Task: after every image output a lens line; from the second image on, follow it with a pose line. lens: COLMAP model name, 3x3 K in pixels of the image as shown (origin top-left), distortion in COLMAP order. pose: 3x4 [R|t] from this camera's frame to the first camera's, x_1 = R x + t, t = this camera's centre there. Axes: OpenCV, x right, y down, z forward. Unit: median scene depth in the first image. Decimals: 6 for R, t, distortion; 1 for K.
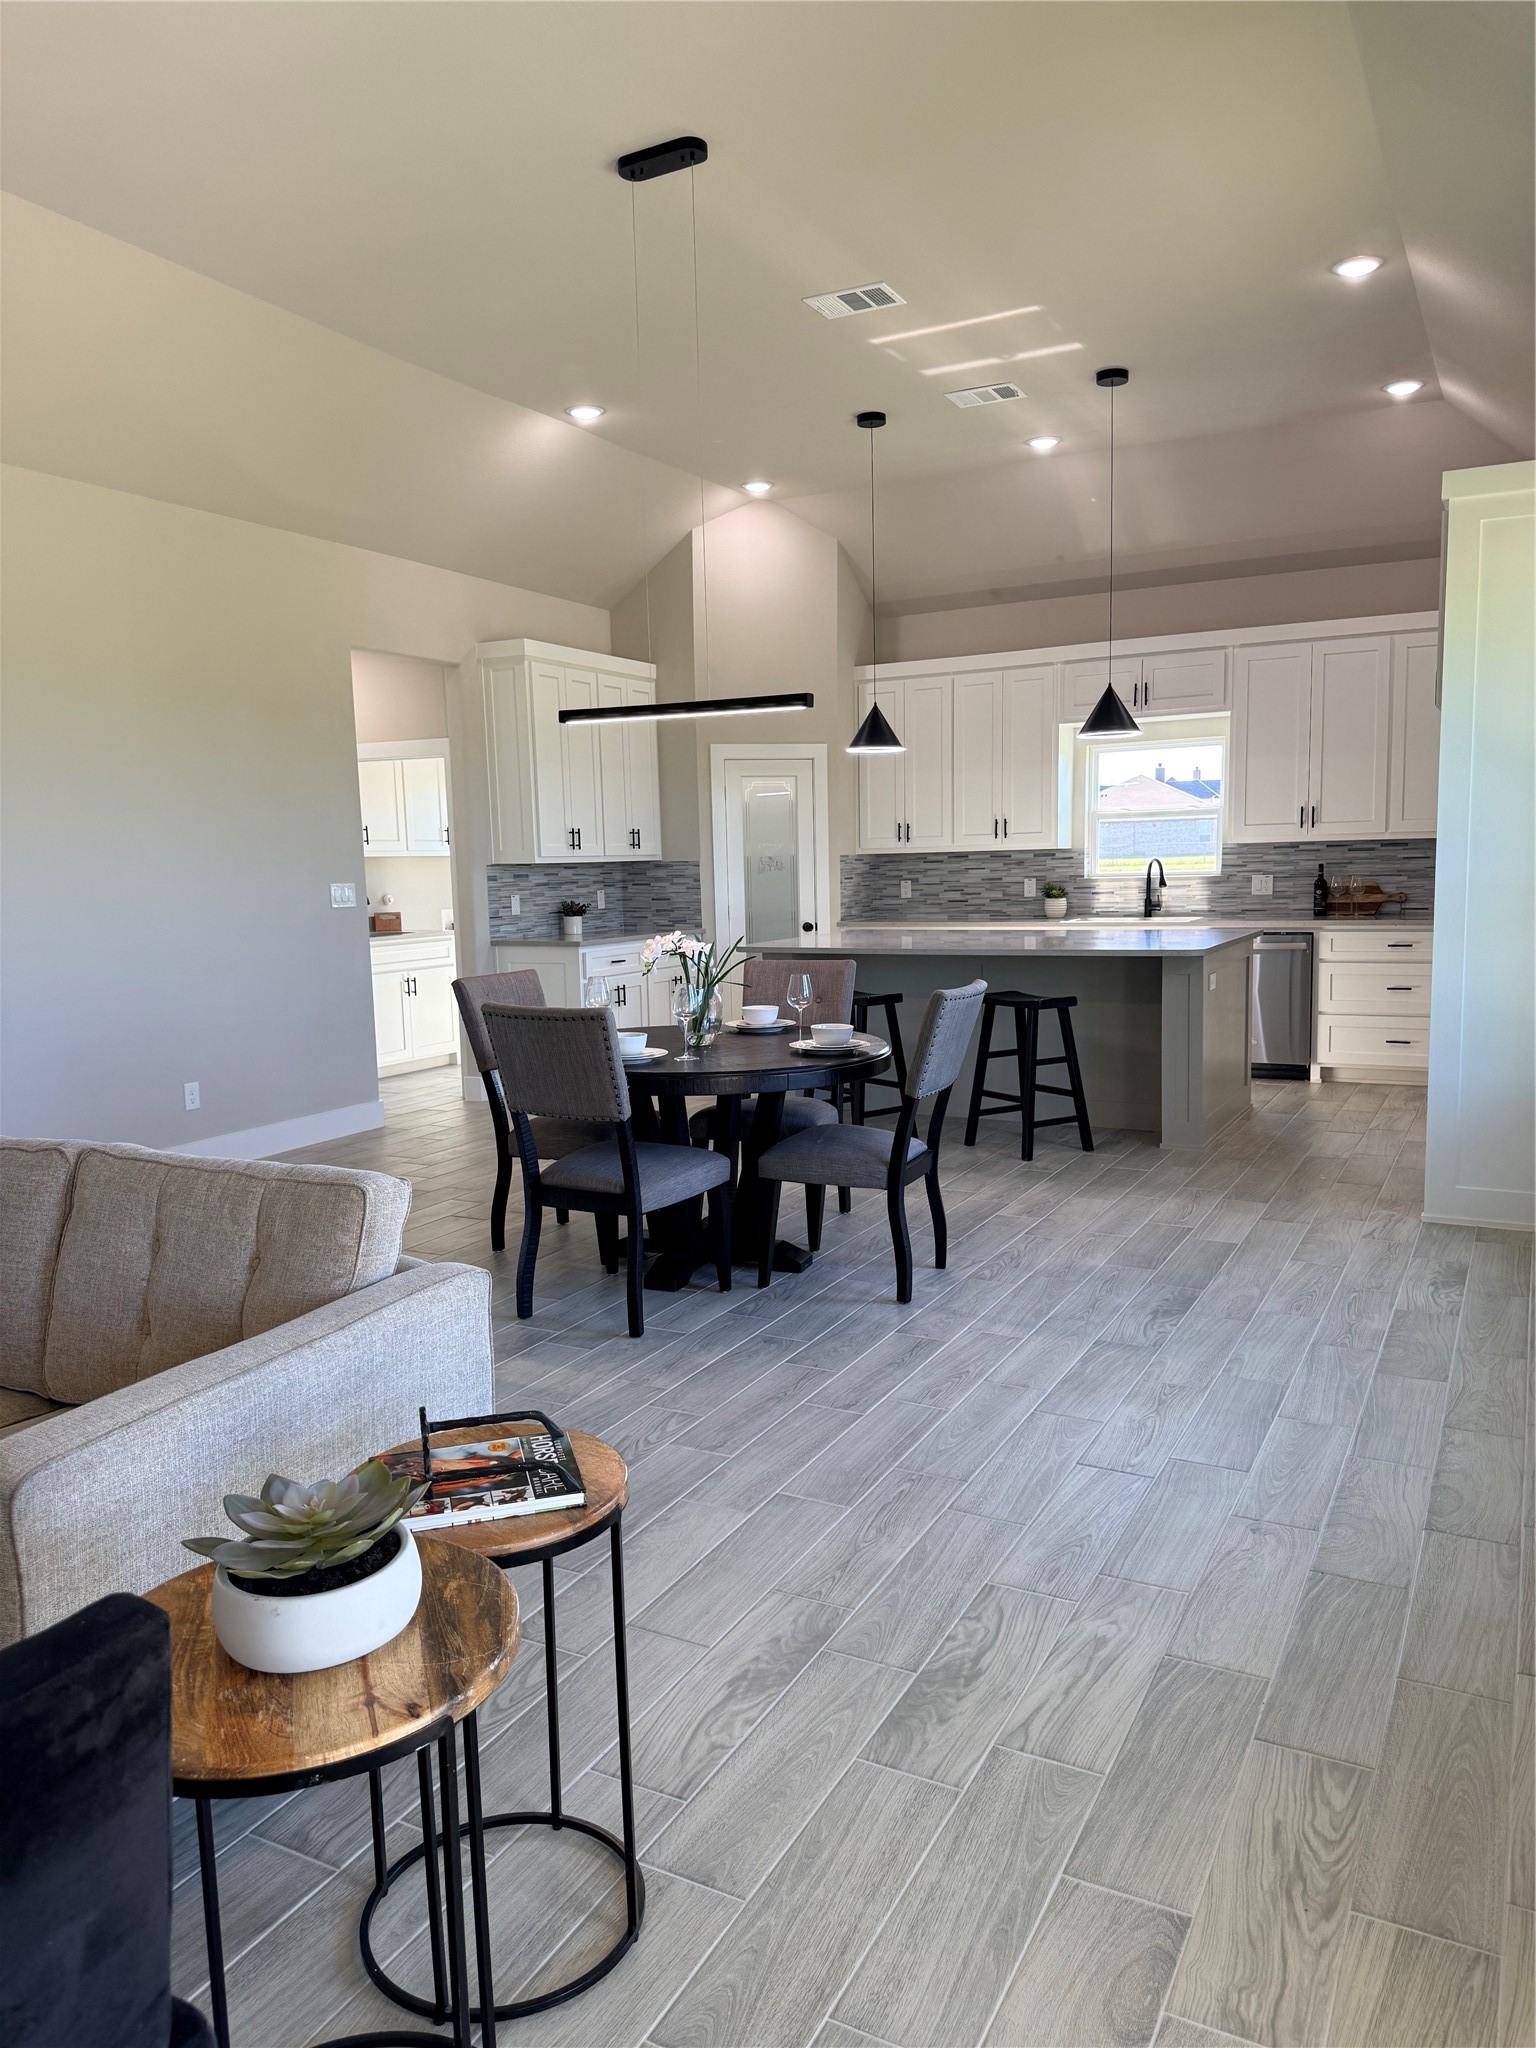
lens RADIAL K [[1433.7, 0, 768.0], [0, 1433.7, 1032.8], [0, 0, 1]] dist [0.070150, -0.015823]
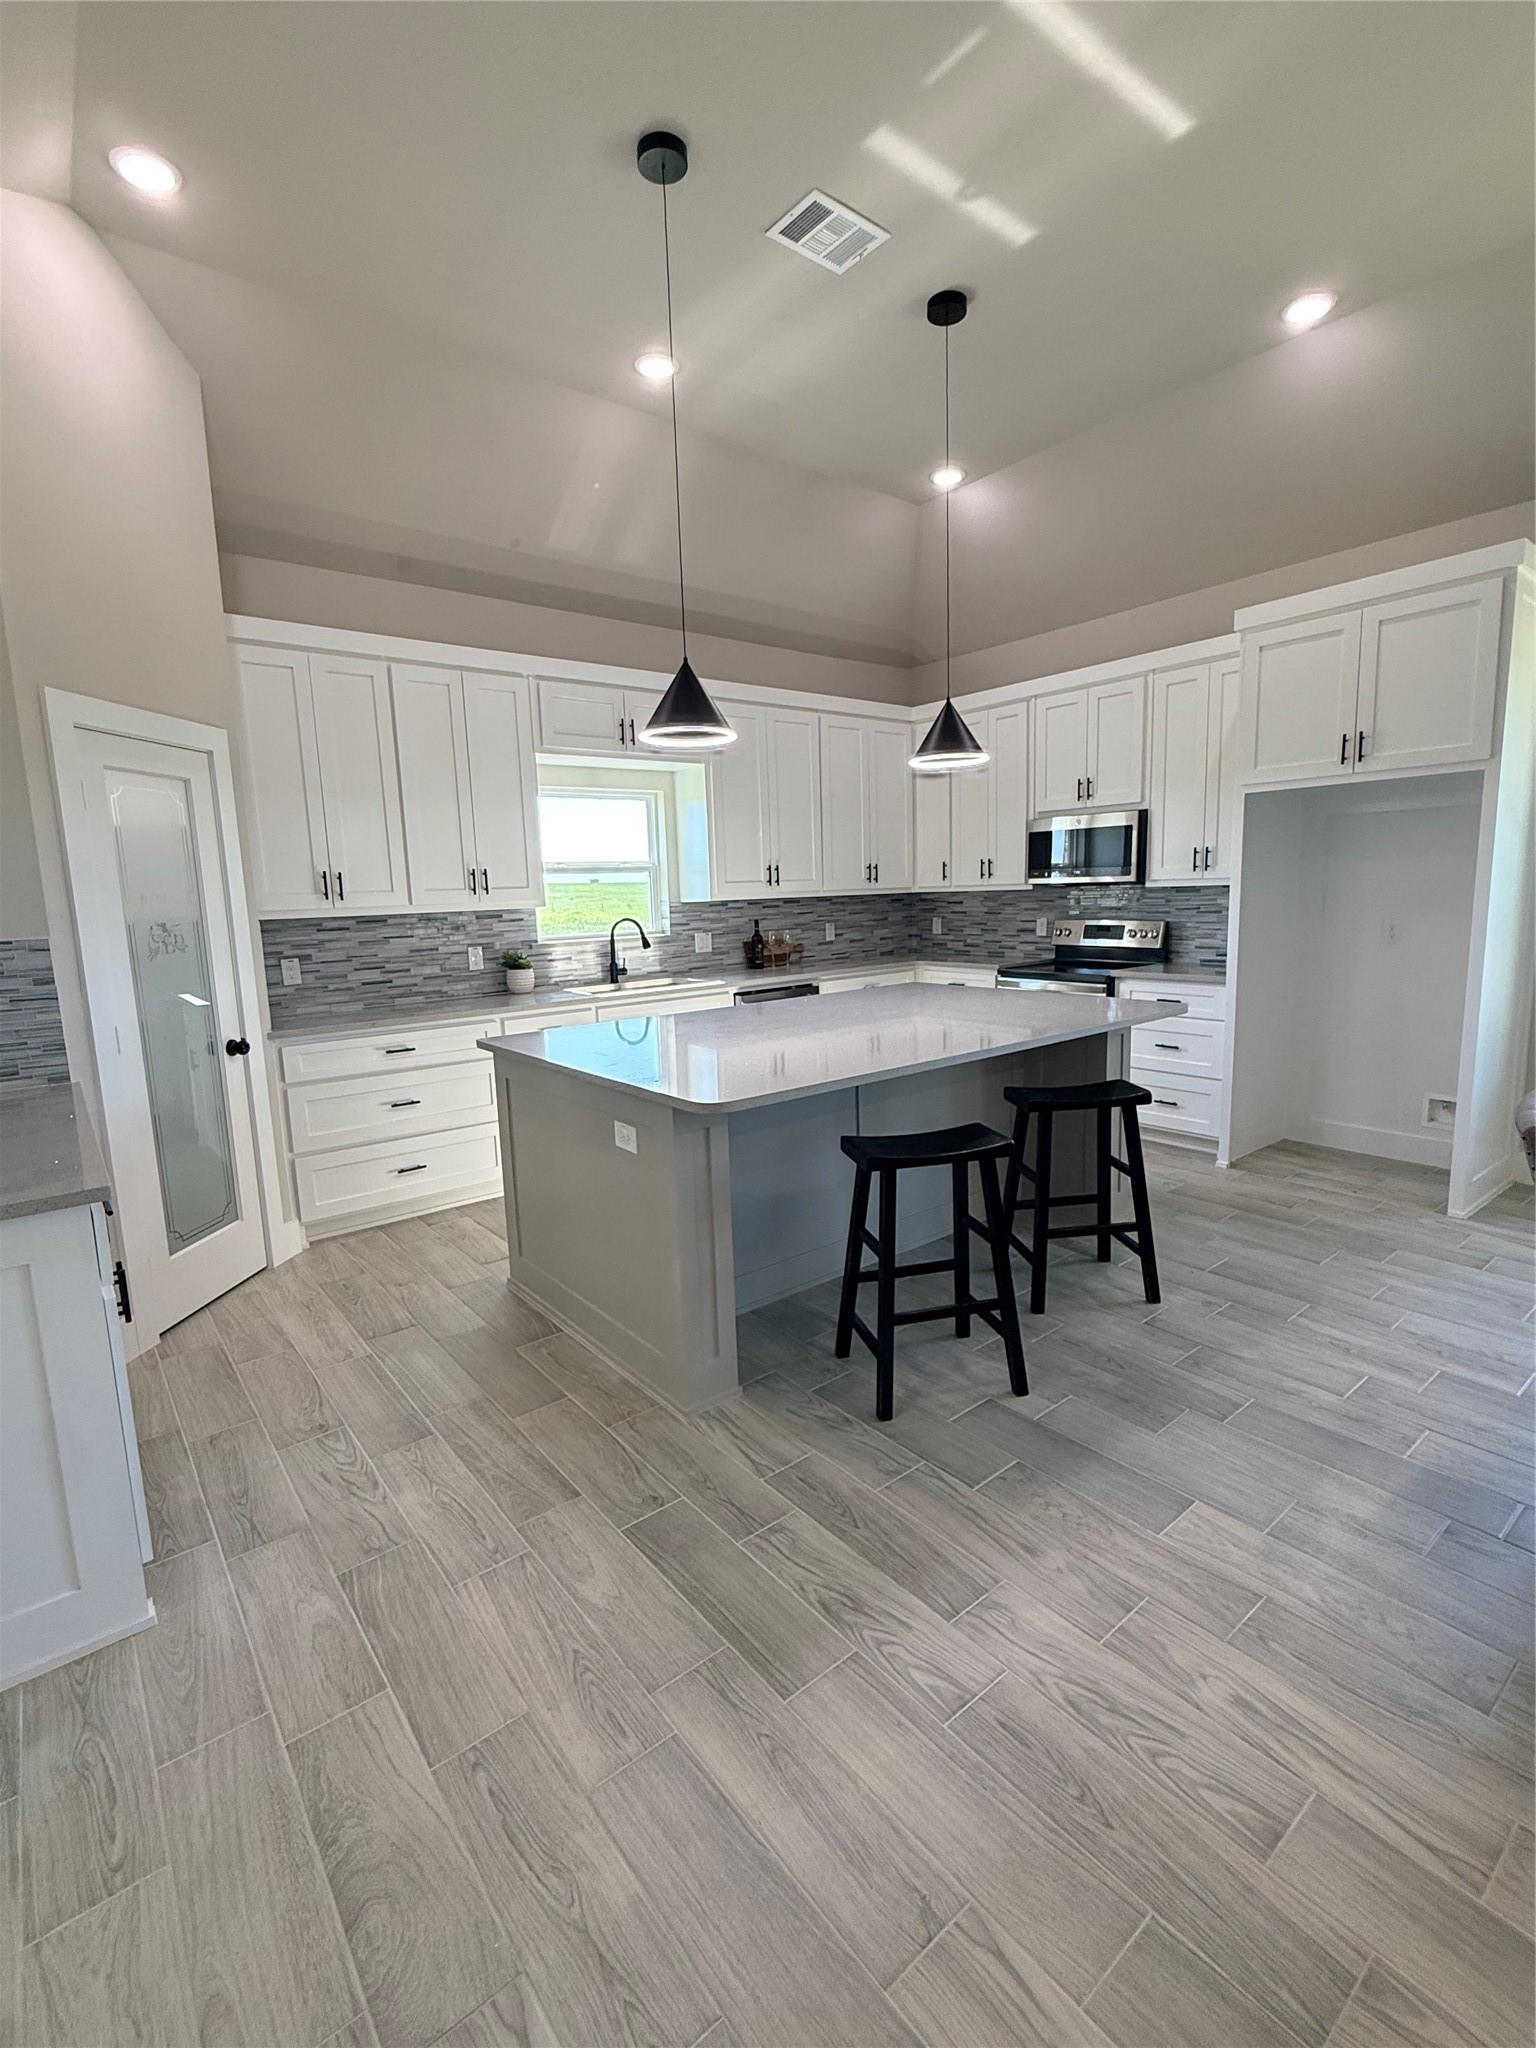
lens RADIAL K [[903.8, 0, 770.8], [0, 903.8, 1027.0], [0, 0, 1]] dist [-0.027203, 0.000424]
pose [[0.389678, -0.124346, 0.912518, -0.218504], [0.135699, 0.987780, 0.076653, -0.082927], [-0.910899, 0.093958, 0.401790, 0.684409]]
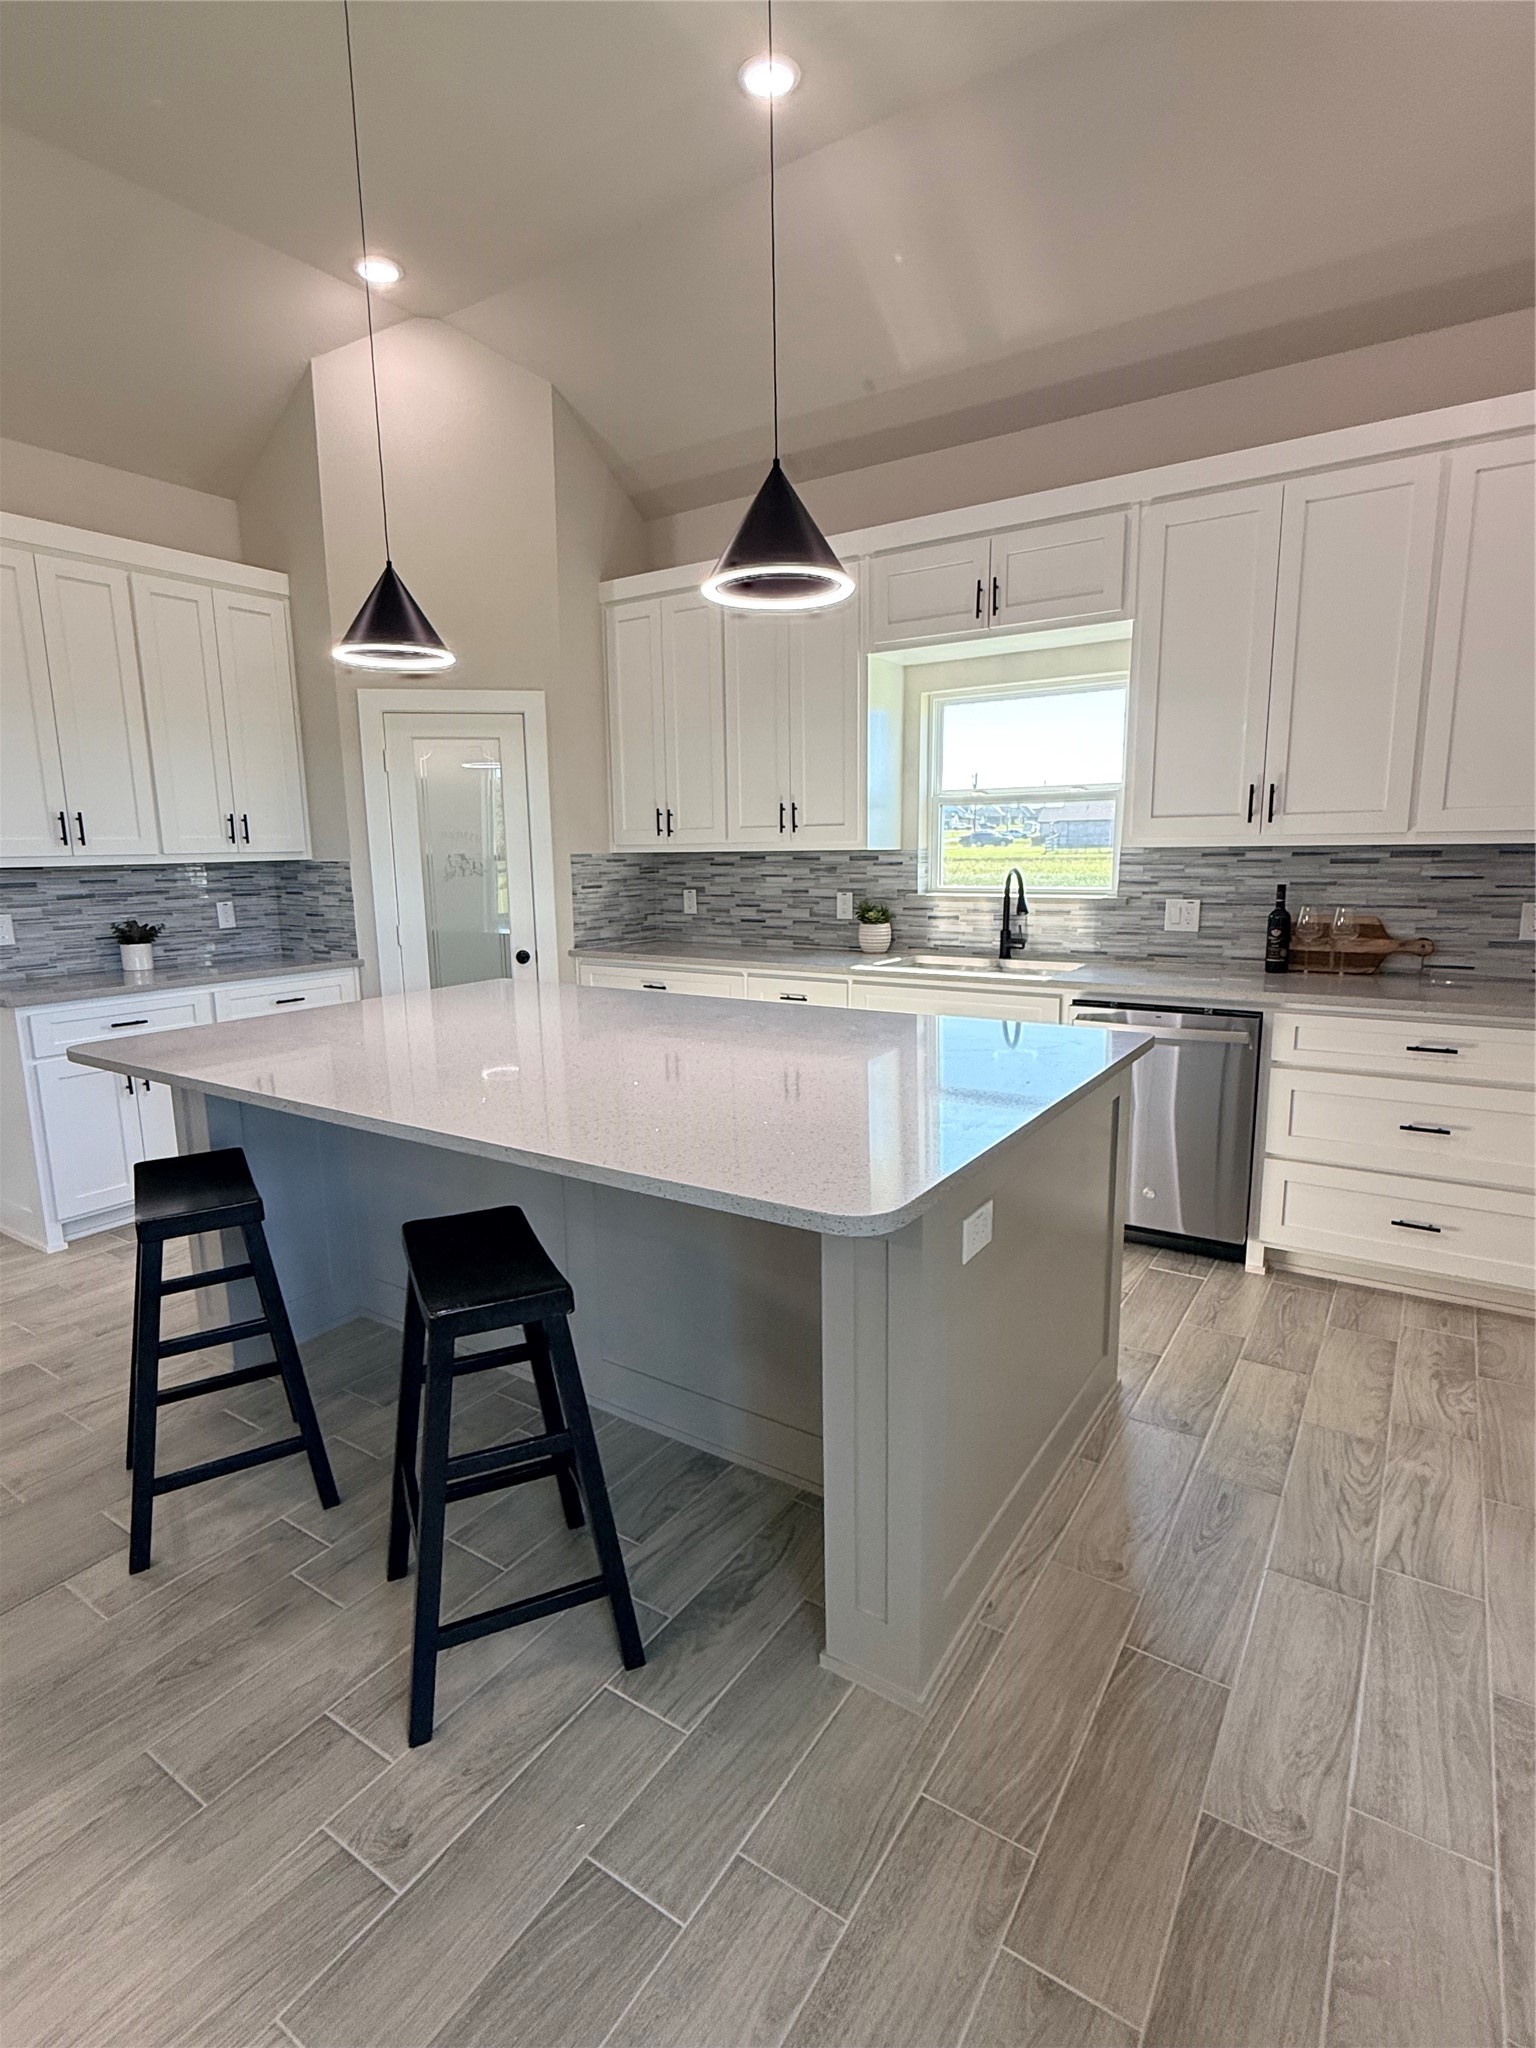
lens RADIAL K [[1014.8, 0, 772.7], [0, 1014.8, 1019.7], [0, 0, 1]] dist [-0.003727, -0.000823]
pose [[0.995145, 0.026041, -0.094917, 0.203578], [-0.021003, 0.998337, 0.053692, -0.074831], [0.096157, -0.051438, 0.994036, 0.534386]]
